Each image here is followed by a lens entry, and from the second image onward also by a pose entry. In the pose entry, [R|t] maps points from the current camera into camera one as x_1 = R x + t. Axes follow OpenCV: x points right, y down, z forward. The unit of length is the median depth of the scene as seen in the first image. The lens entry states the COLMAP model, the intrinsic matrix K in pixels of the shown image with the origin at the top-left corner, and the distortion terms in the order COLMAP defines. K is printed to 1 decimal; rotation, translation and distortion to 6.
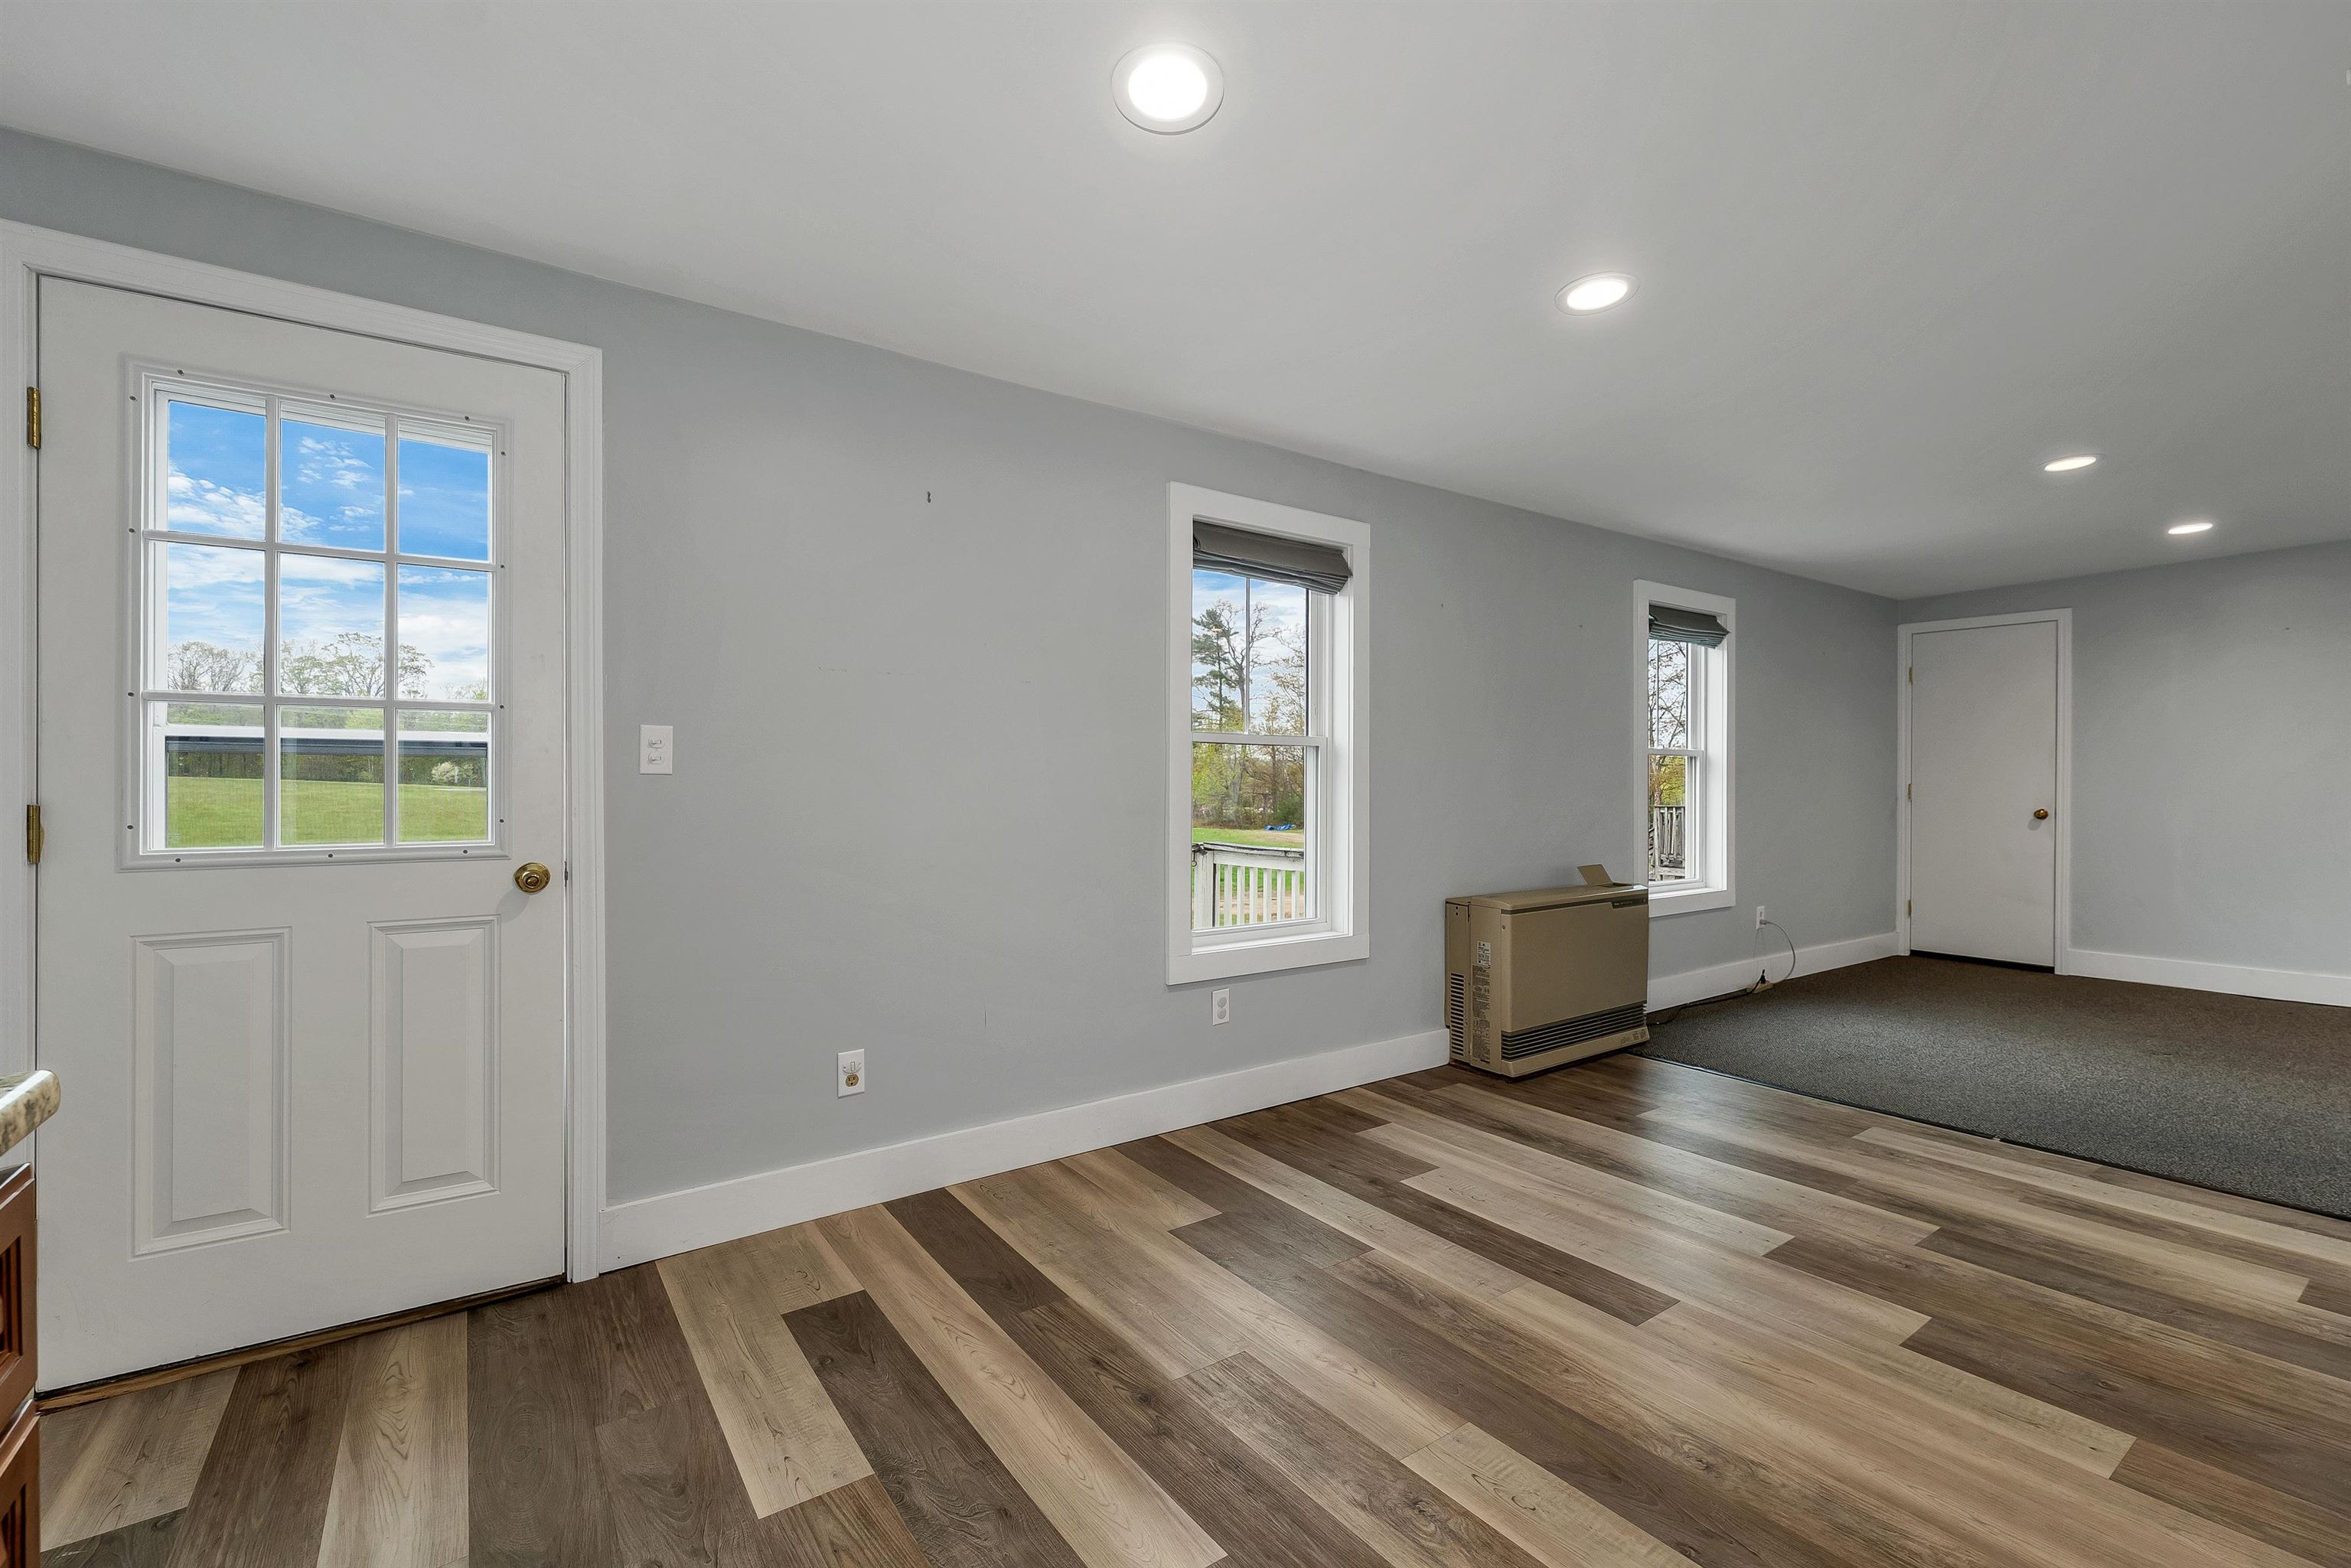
lens RADIAL K [[997.4, 0, 1168.4], [0, 997.4, 806.2], [0, 0, 1]] dist [0.002015, 0.000025]
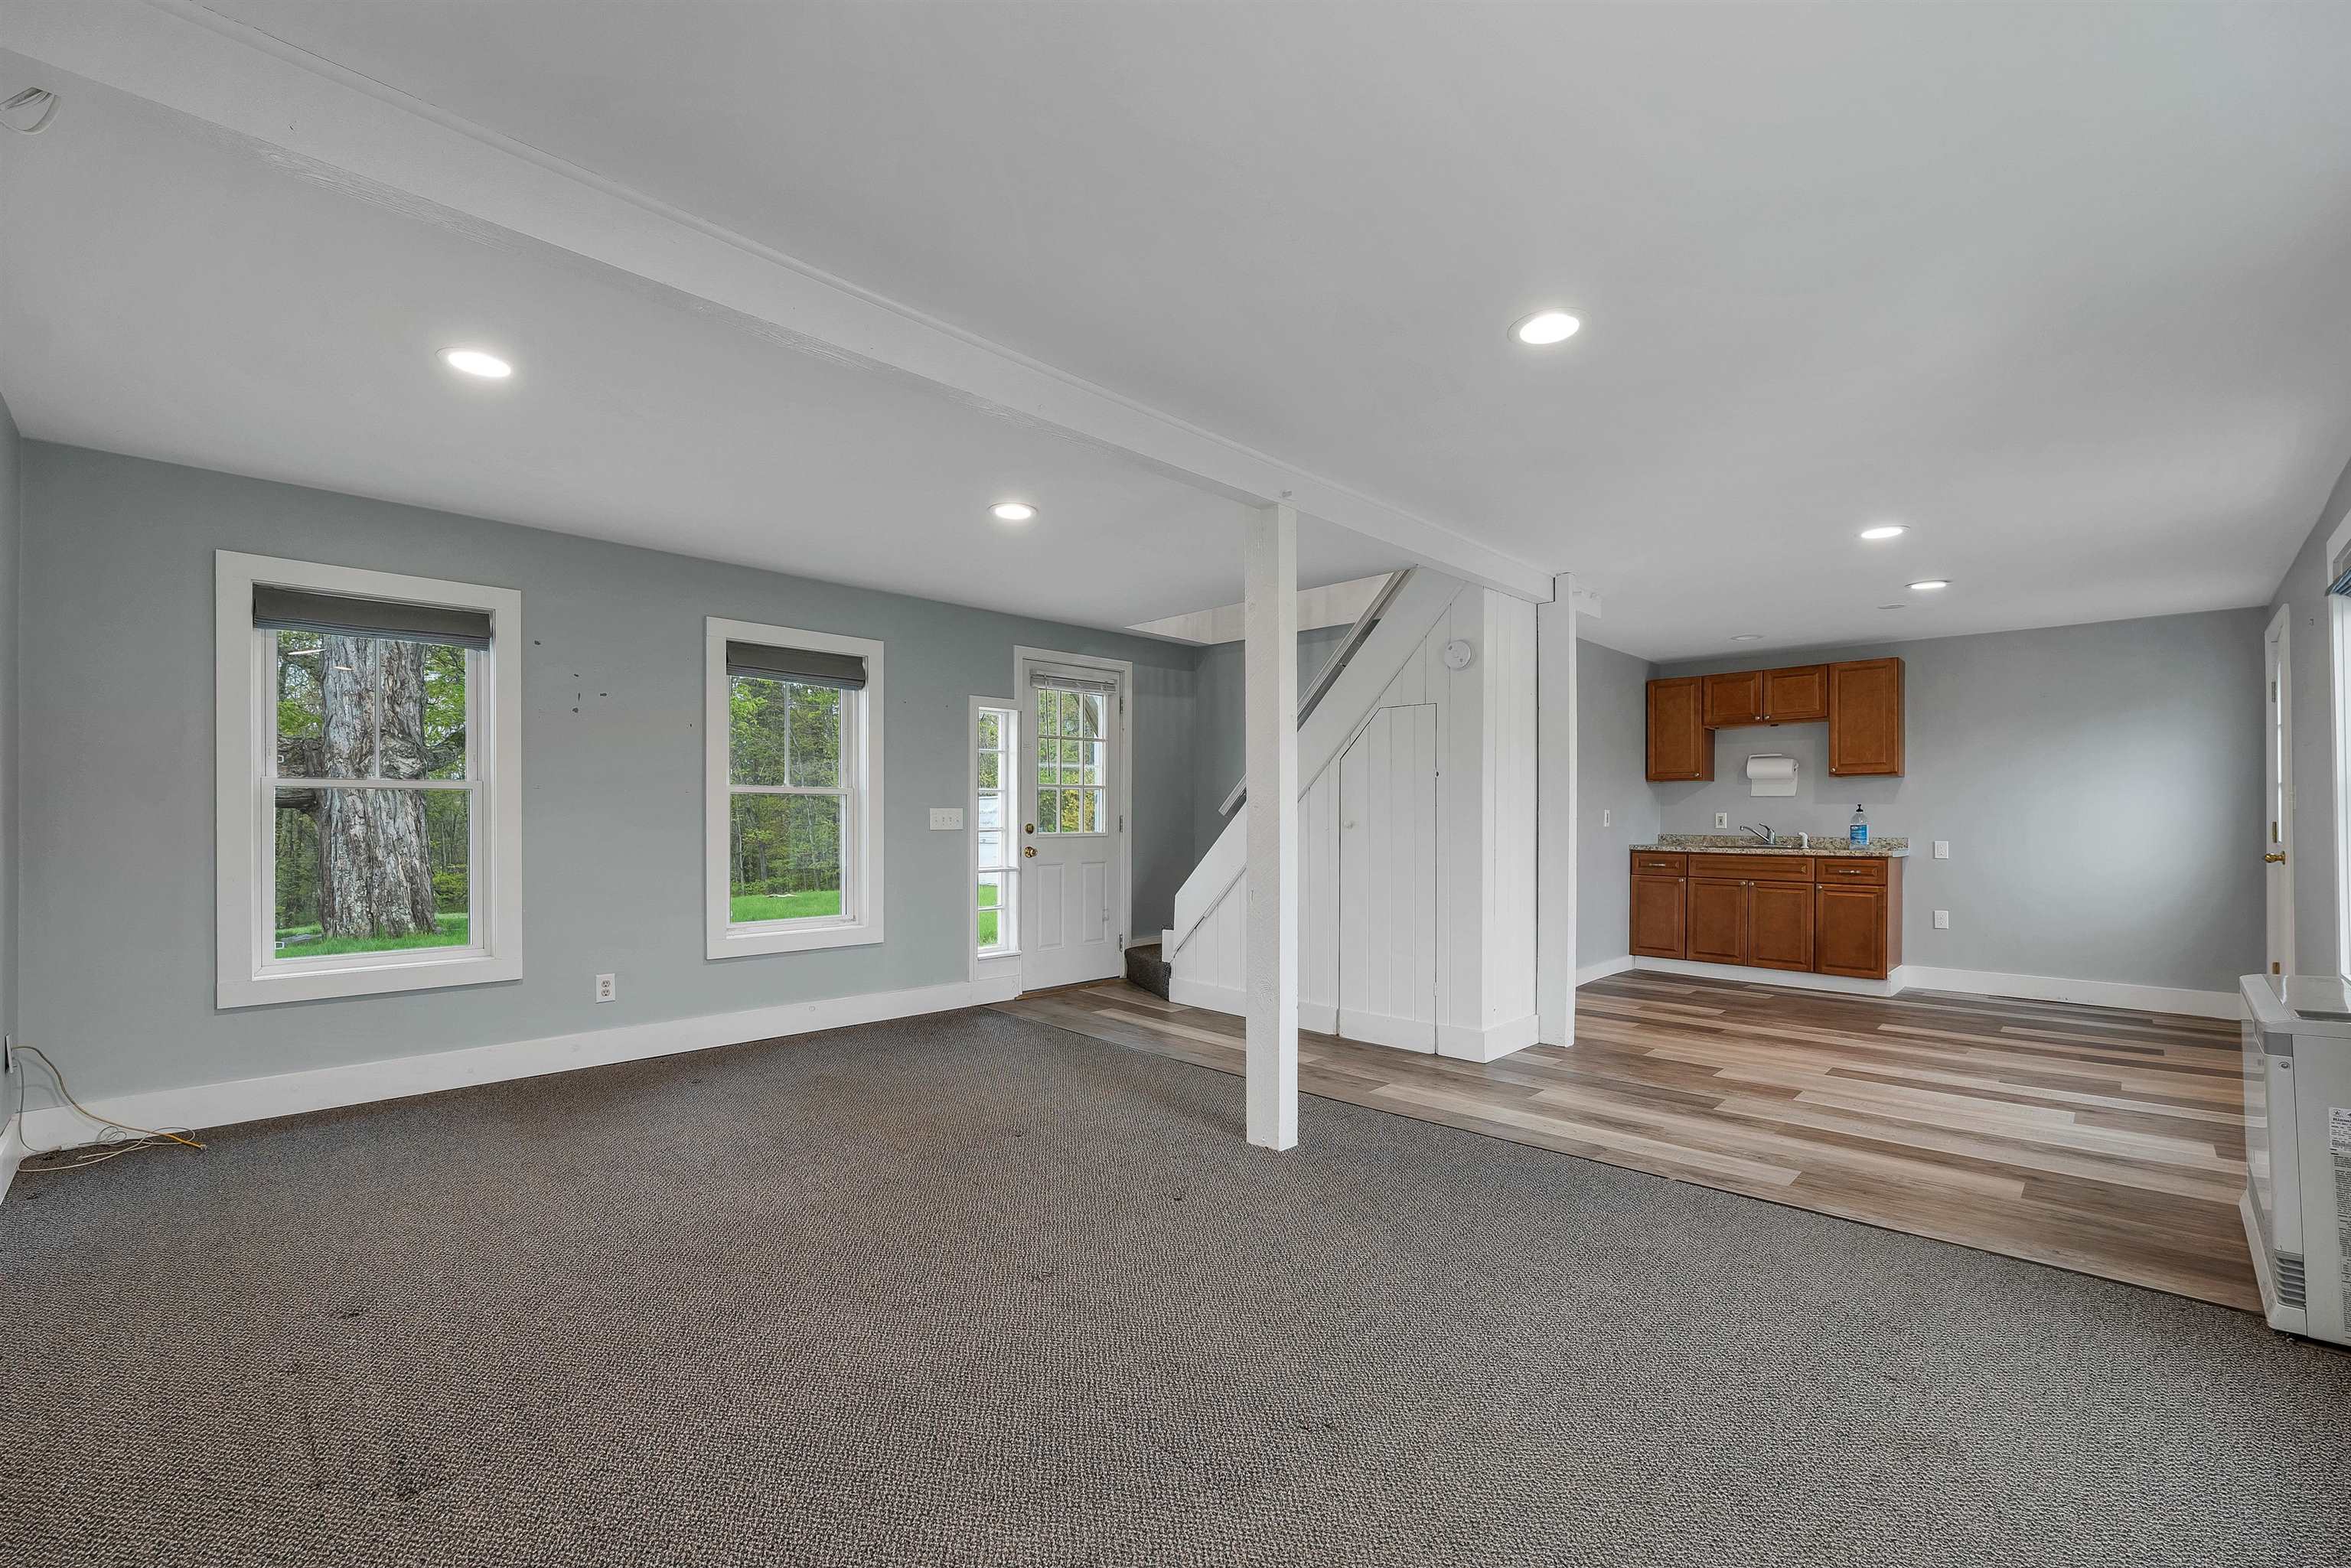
lens RADIAL K [[997.4, 0, 1168.4], [0, 997.4, 806.2], [0, 0, 1]] dist [0.002015, 0.000025]
pose [[-0.981857, -0.000751, -0.189622, 1.747224], [-0.001038, 0.999998, 0.001415, -0.035701], [0.189620, 0.001586, -0.981856, 2.174069]]
